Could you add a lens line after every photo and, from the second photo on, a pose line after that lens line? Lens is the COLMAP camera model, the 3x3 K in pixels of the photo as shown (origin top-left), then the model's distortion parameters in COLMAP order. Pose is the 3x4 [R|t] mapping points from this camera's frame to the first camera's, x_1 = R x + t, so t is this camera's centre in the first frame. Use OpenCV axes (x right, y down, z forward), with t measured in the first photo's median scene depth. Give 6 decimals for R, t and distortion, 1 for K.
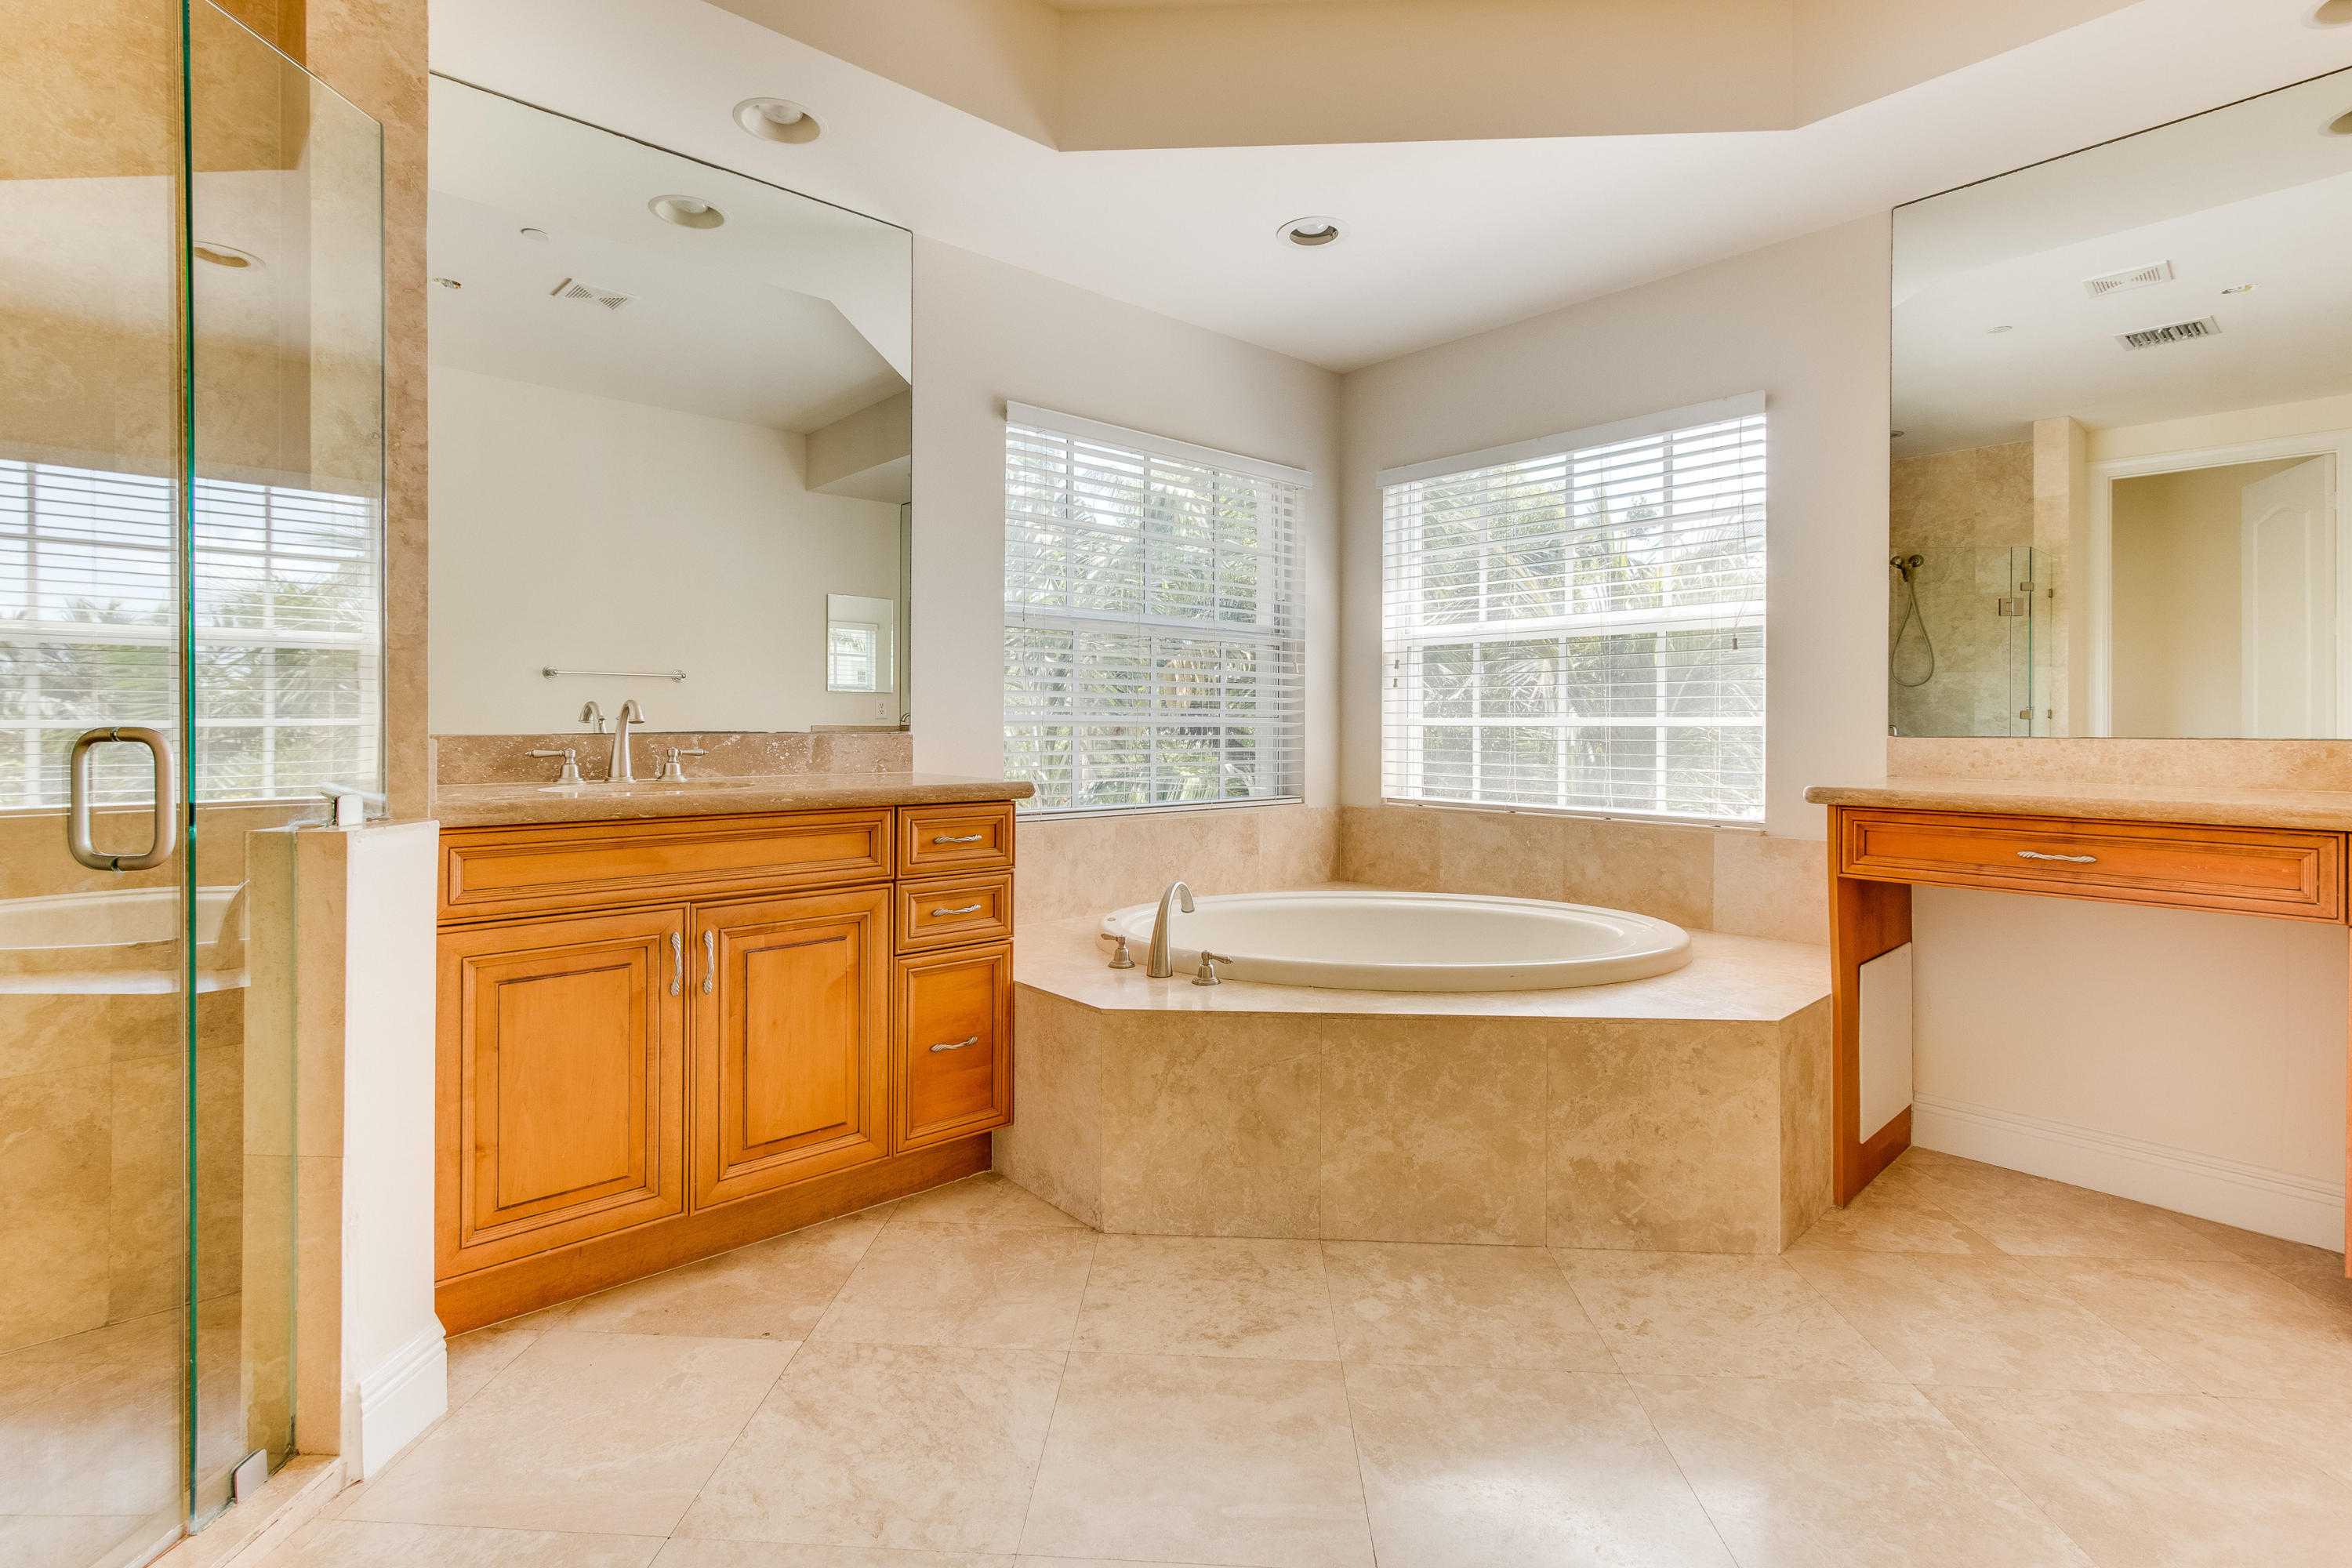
lens RADIAL K [[1083.5, 0, 1158.9], [0, 1083.5, 728.1], [0, 0, 1]] dist [-0.000915, 0.000147]
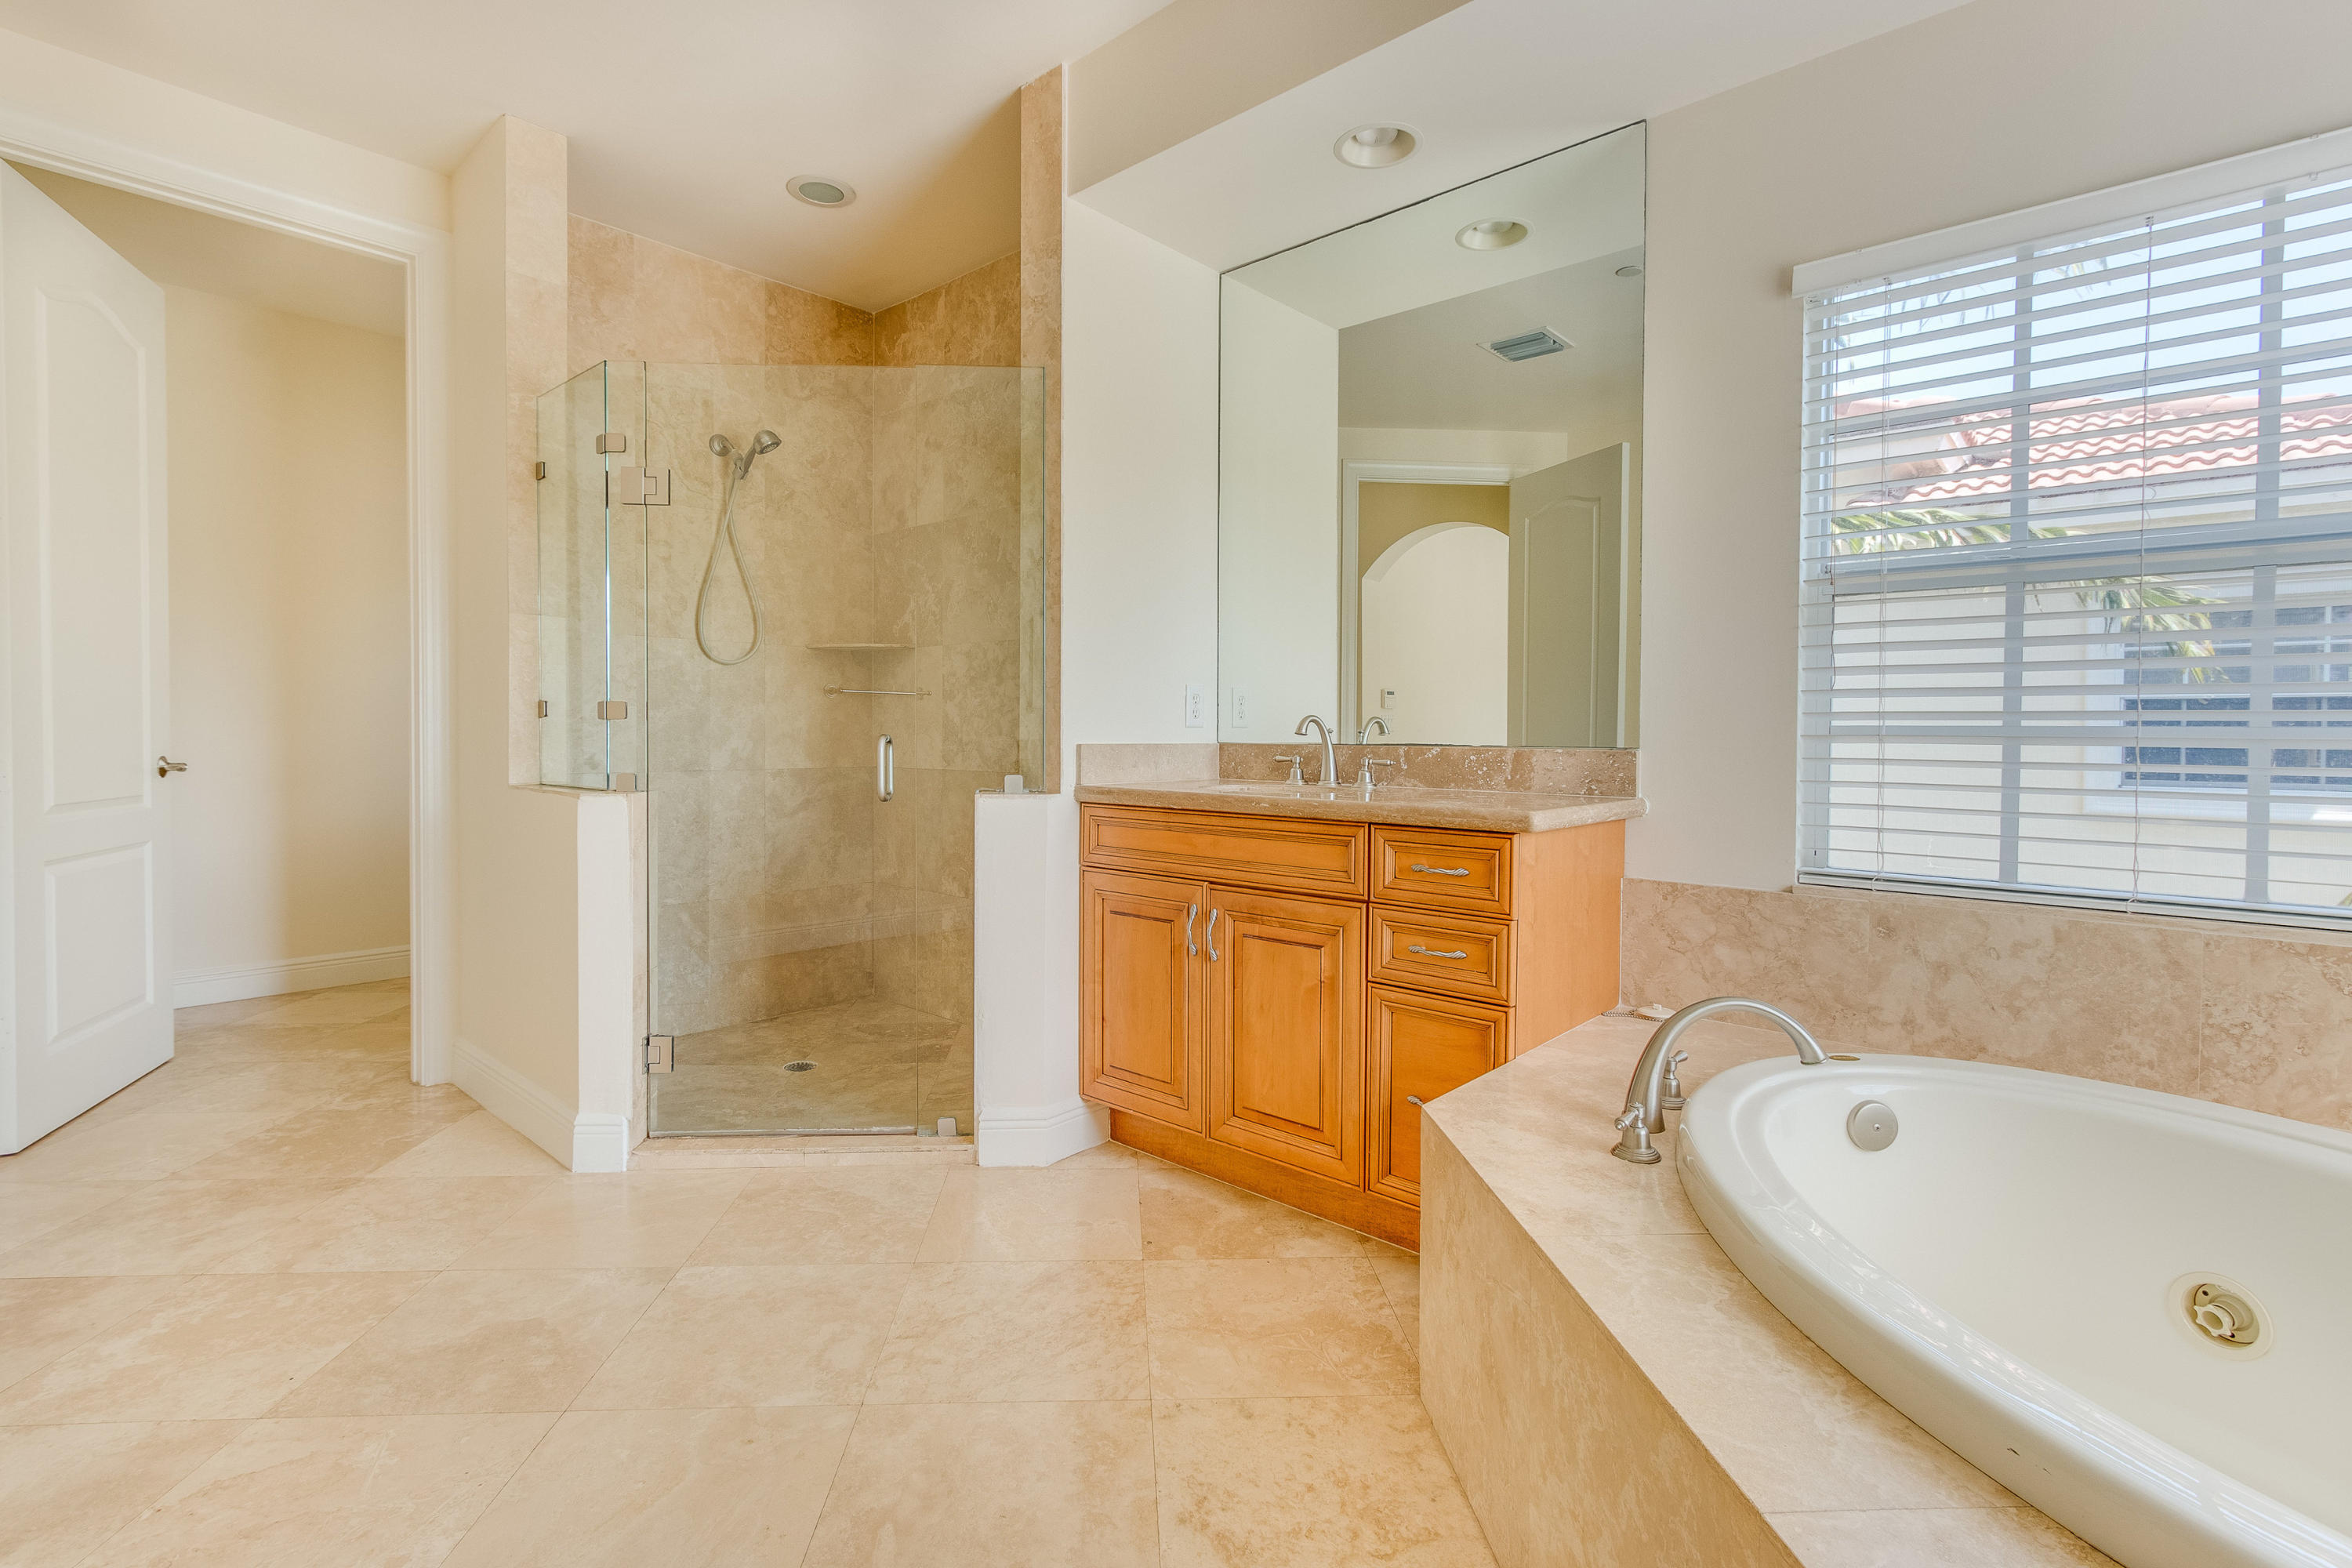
lens RADIAL K [[1083.5, 0, 1174.9], [0, 1083.5, 760.2], [0, 0, 1]] dist [-0.000915, 0.000147]
pose [[0.115537, 0.021619, -0.993068, 0.694629], [-0.010067, 0.999737, 0.020593, -0.000633], [0.993252, 0.007618, 0.115725, 0.746269]]
